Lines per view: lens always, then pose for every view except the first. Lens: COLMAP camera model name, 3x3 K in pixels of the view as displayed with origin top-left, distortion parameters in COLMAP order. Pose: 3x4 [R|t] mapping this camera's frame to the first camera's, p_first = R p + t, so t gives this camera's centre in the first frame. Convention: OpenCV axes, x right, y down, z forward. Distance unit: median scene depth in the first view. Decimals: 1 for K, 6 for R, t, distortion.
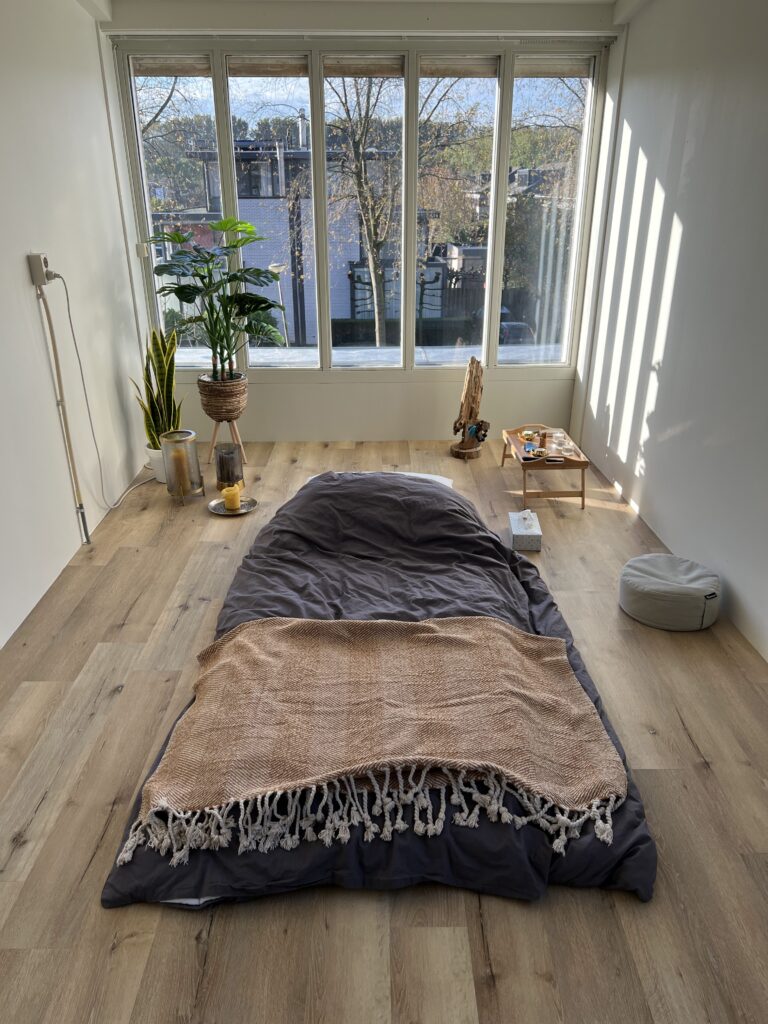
lens RADIAL K [[758.0, 0, 384.0], [0, 758.0, 512.0], [0, 0, 1]] dist [0.080330, -0.112184]
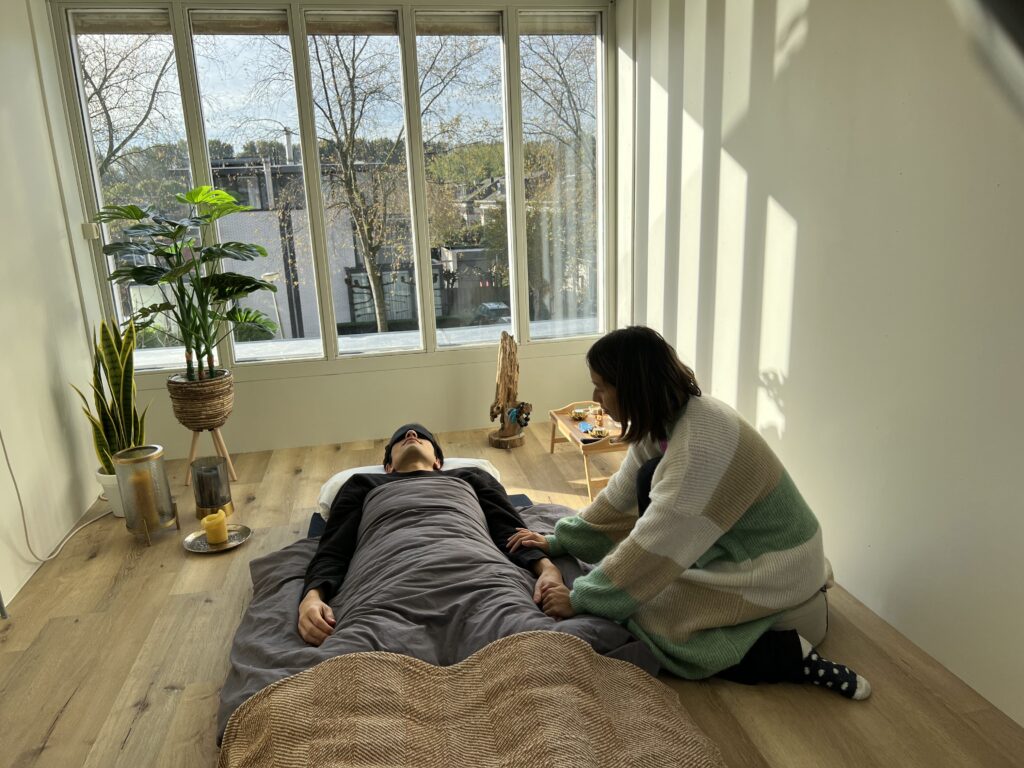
lens RADIAL K [[758.0, 0, 512.0], [0, 758.0, 384.0], [0, 0, 1]] dist [0.080330, -0.112184]
pose [[0.983924, -0.078626, 0.160346, -0.019098], [0.103627, 0.982614, -0.154053, -0.010337], [-0.145445, 0.168192, 0.974965, 0.169714]]
